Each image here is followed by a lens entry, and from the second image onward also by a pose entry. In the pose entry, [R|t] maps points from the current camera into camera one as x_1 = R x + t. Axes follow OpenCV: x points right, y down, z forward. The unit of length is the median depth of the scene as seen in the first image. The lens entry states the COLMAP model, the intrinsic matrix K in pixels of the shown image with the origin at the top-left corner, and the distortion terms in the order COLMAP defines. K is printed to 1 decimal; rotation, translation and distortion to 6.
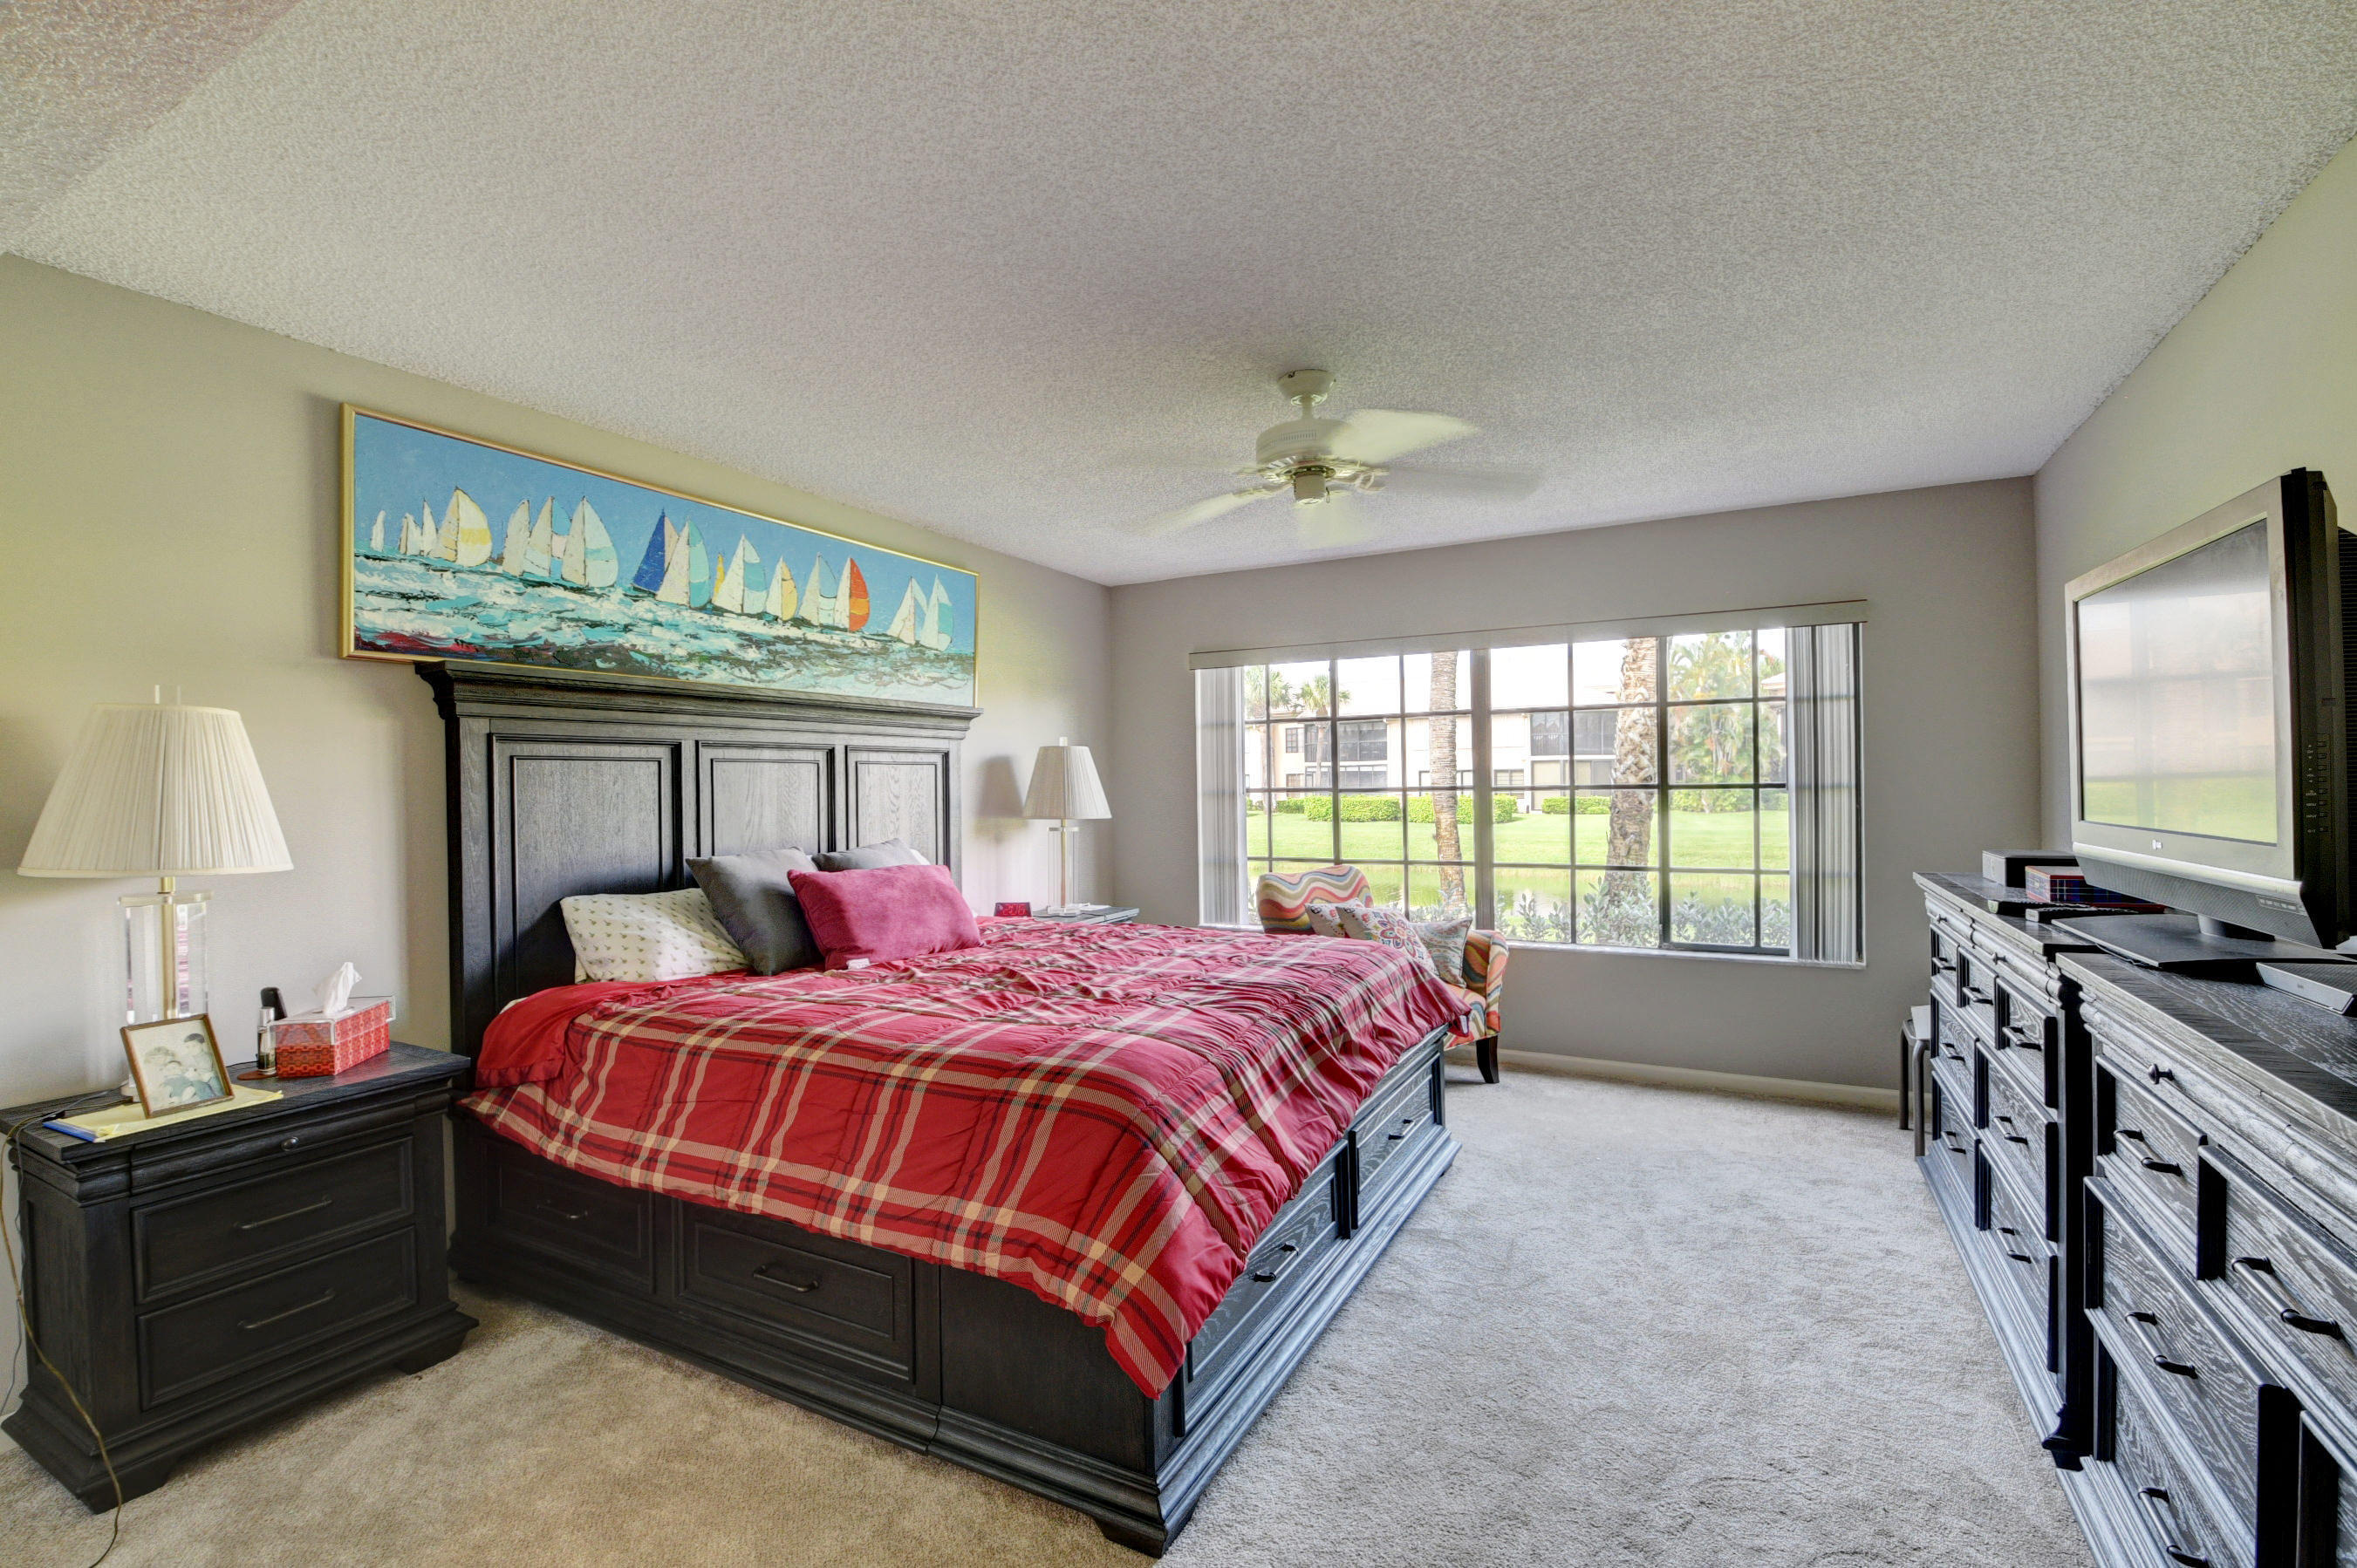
lens RADIAL K [[1031.7, 0, 1185.2], [0, 1031.7, 782.9], [0, 0, 1]] dist [0.002467, -0.018407]
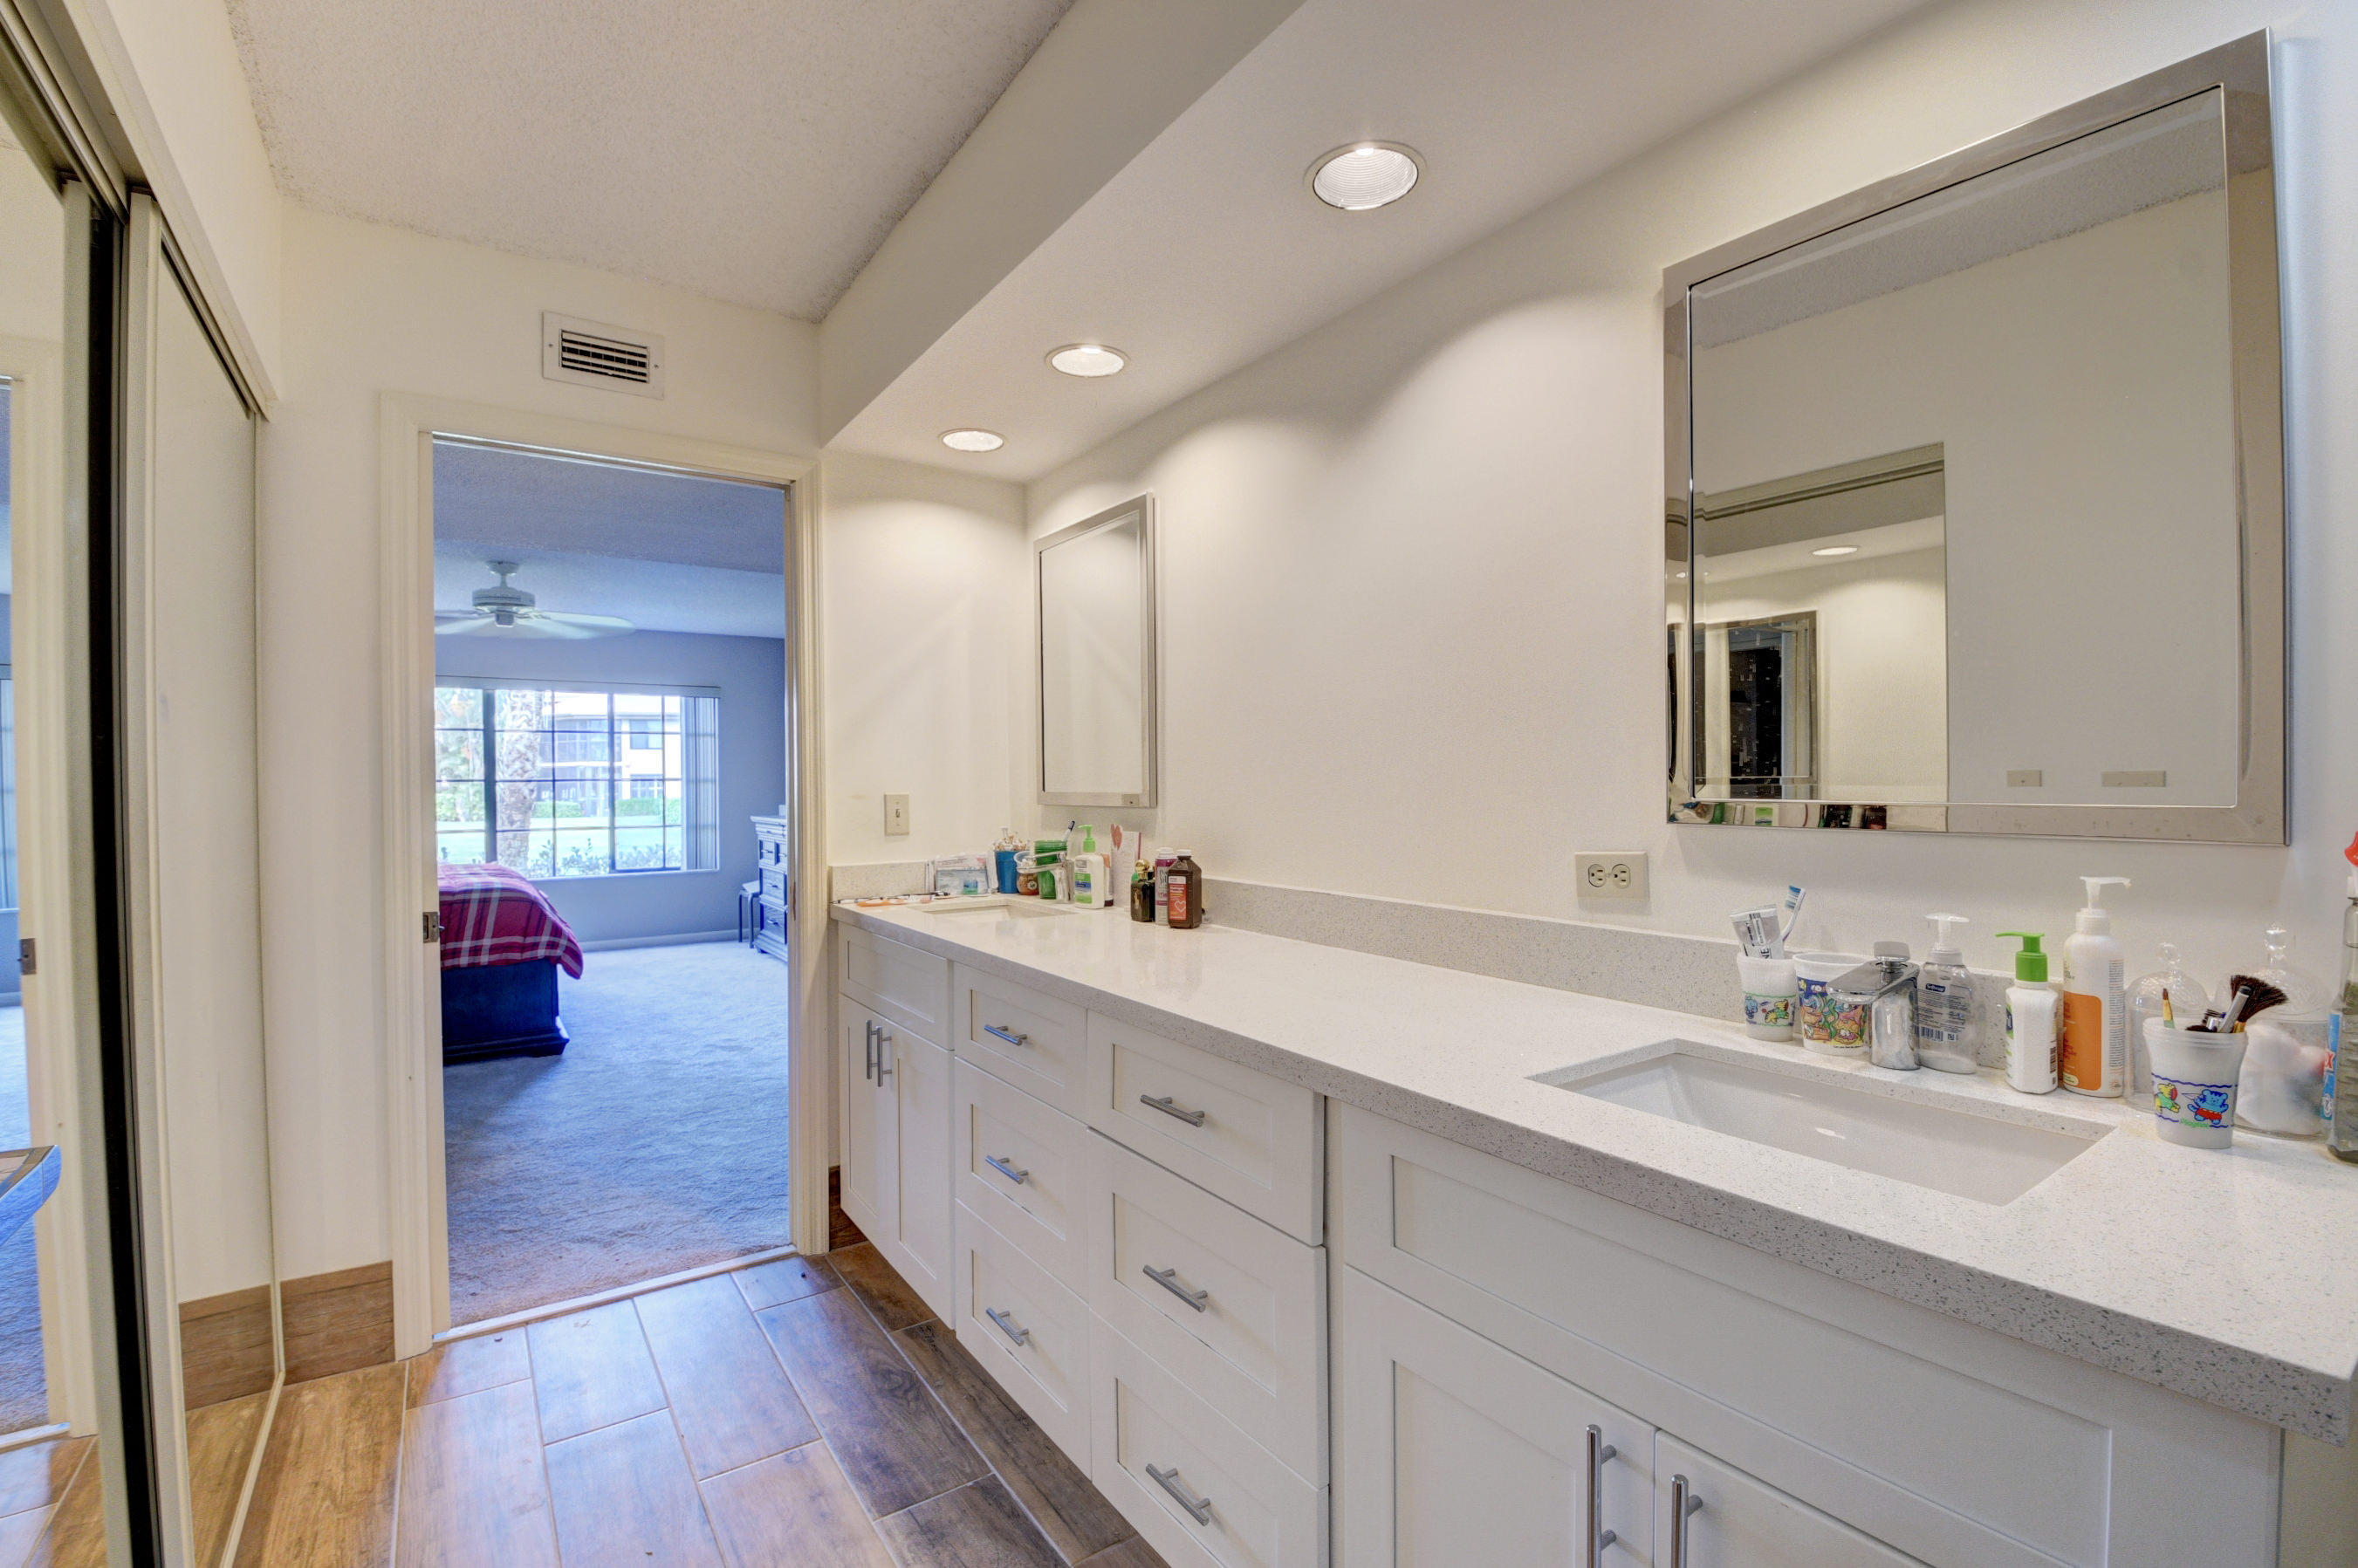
lens RADIAL K [[1032.2, 0, 1185.7], [0, 1032.2, 782.9], [0, 0, 1]] dist [0.002467, -0.018407]
pose [[0.447502, 0.005296, 0.894267, -0.681672], [0.004312, 0.999958, -0.008080, 0.026751], [-0.894272, 0.007472, 0.447461, -0.664590]]
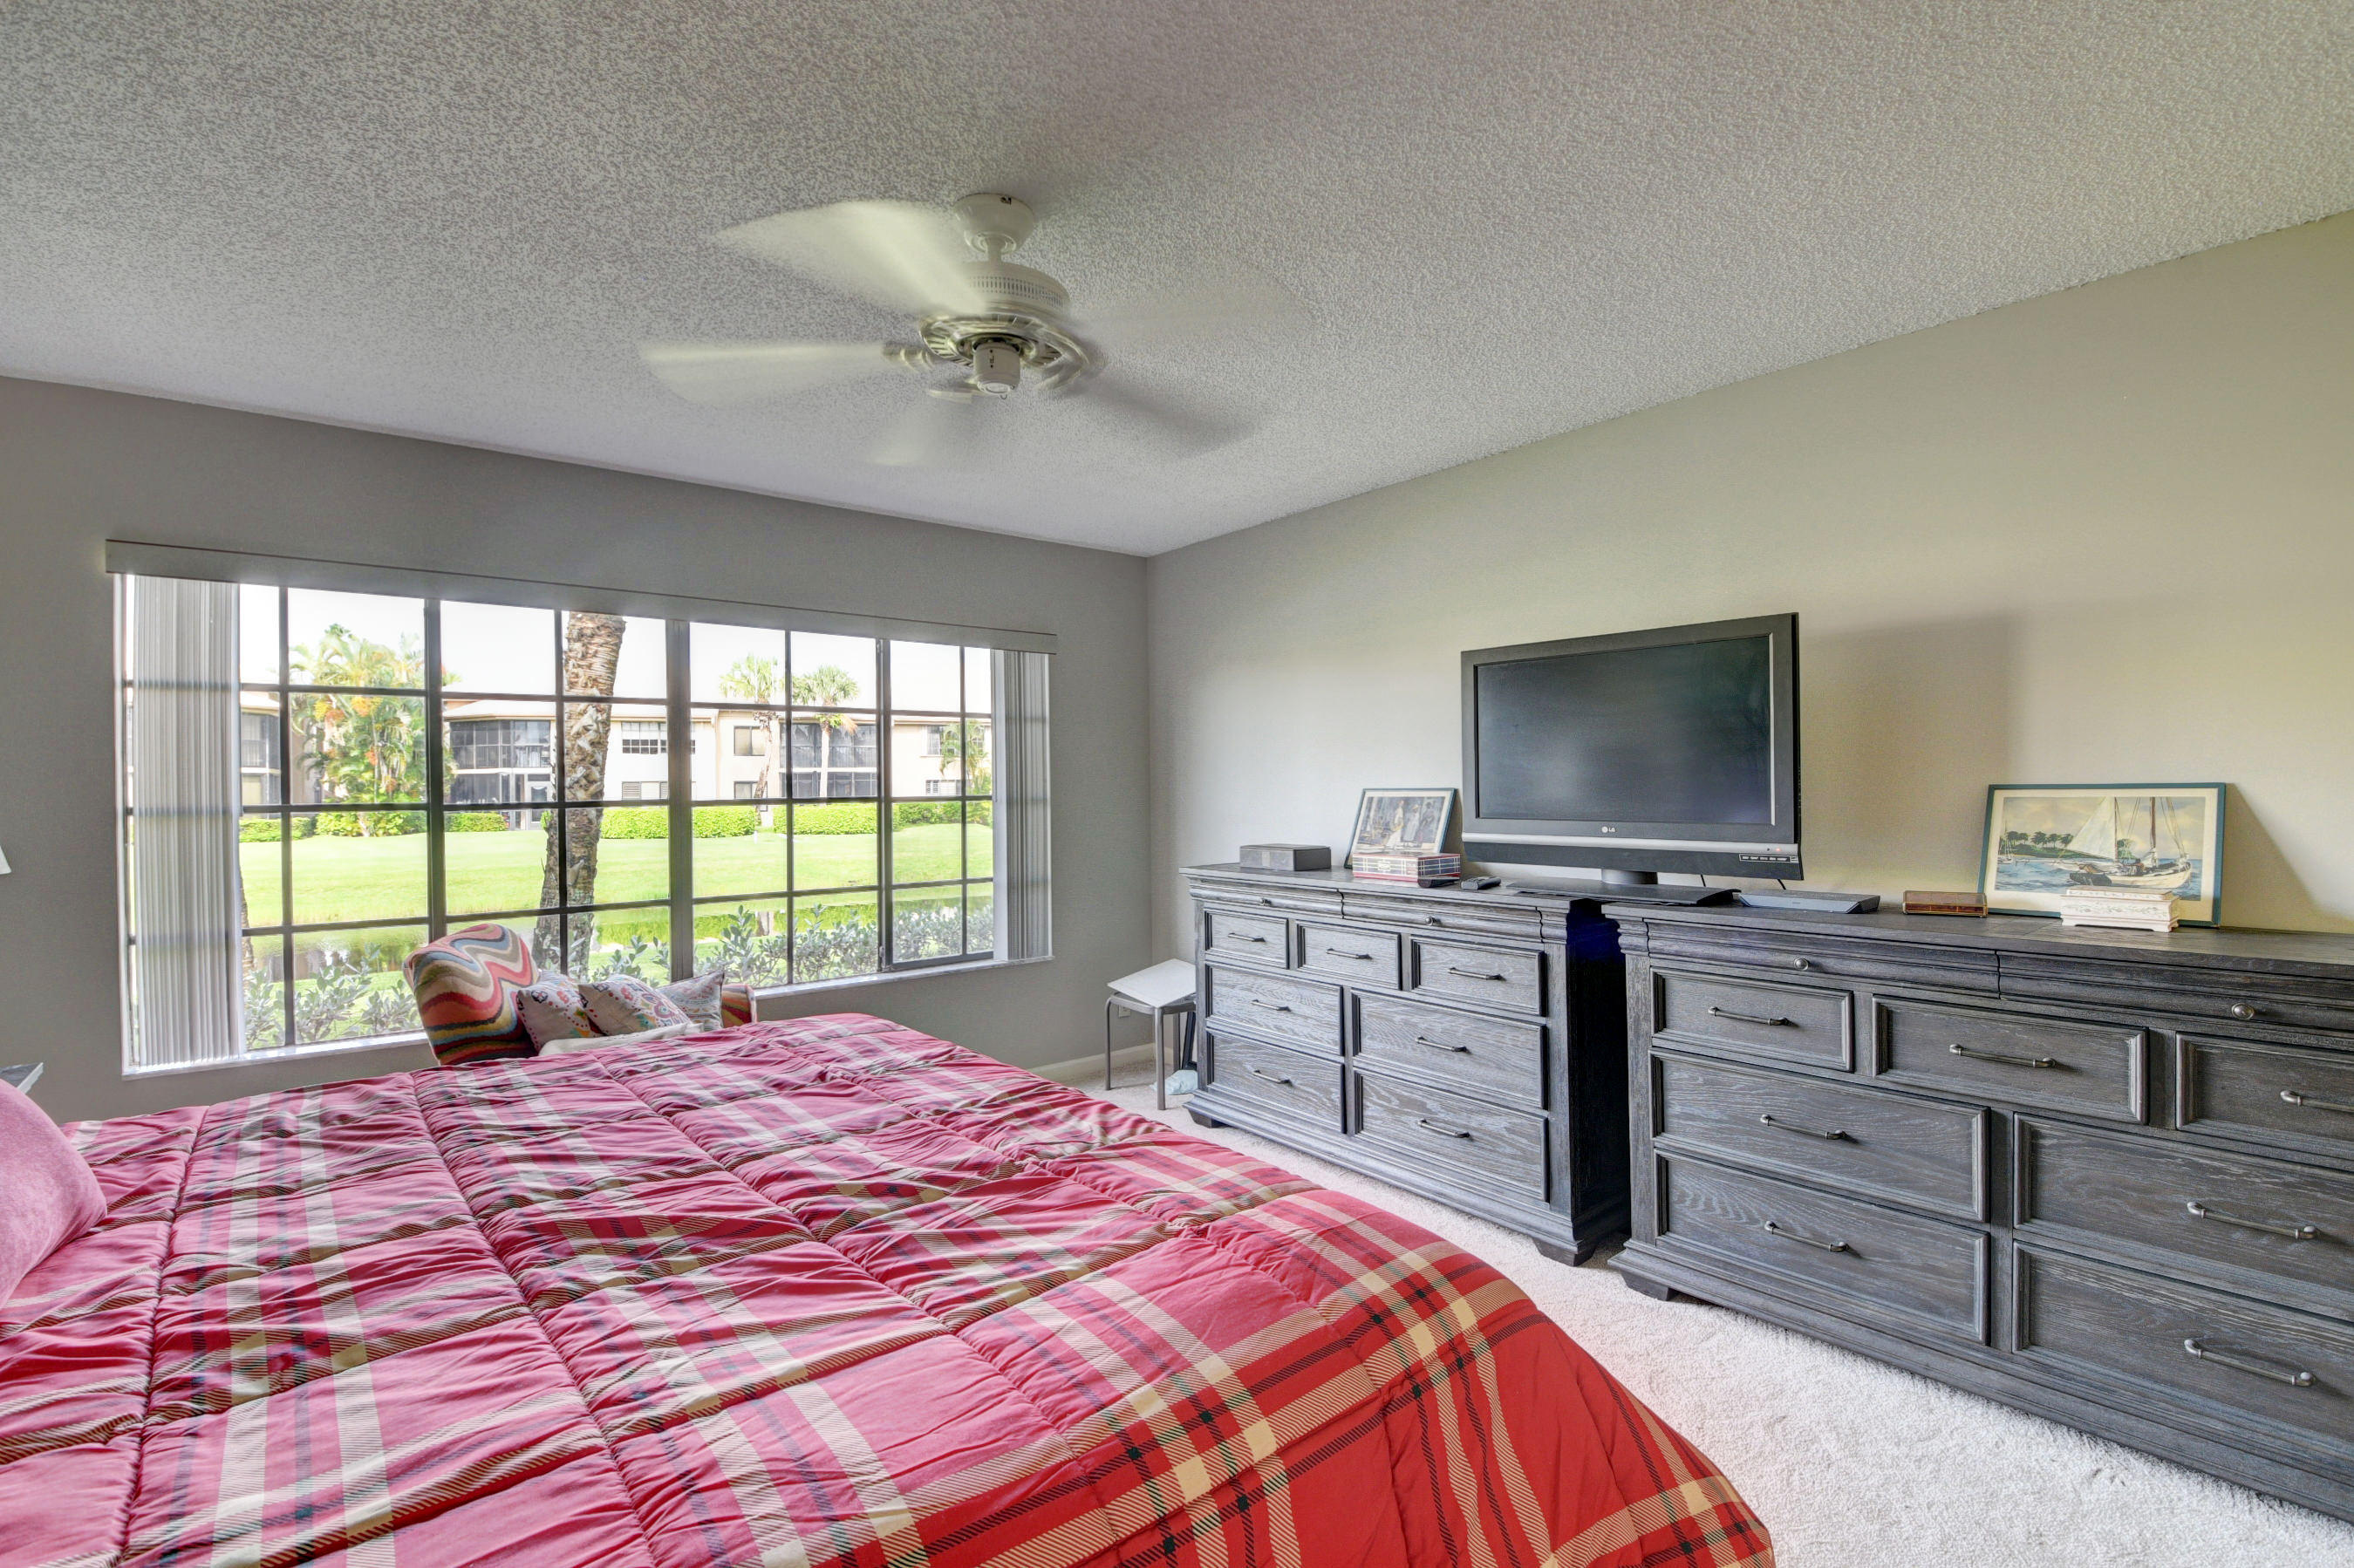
lens RADIAL K [[1024.5, 0, 1177.0], [0, 1024.5, 784.0], [0, 0, 1]] dist [0.022329, -0.018630]
pose [[0.383080, 0.012020, 0.923637, -0.315210], [0.004648, 0.999878, -0.014941, 0.004779], [-0.923704, 0.010017, 0.382977, 0.408895]]
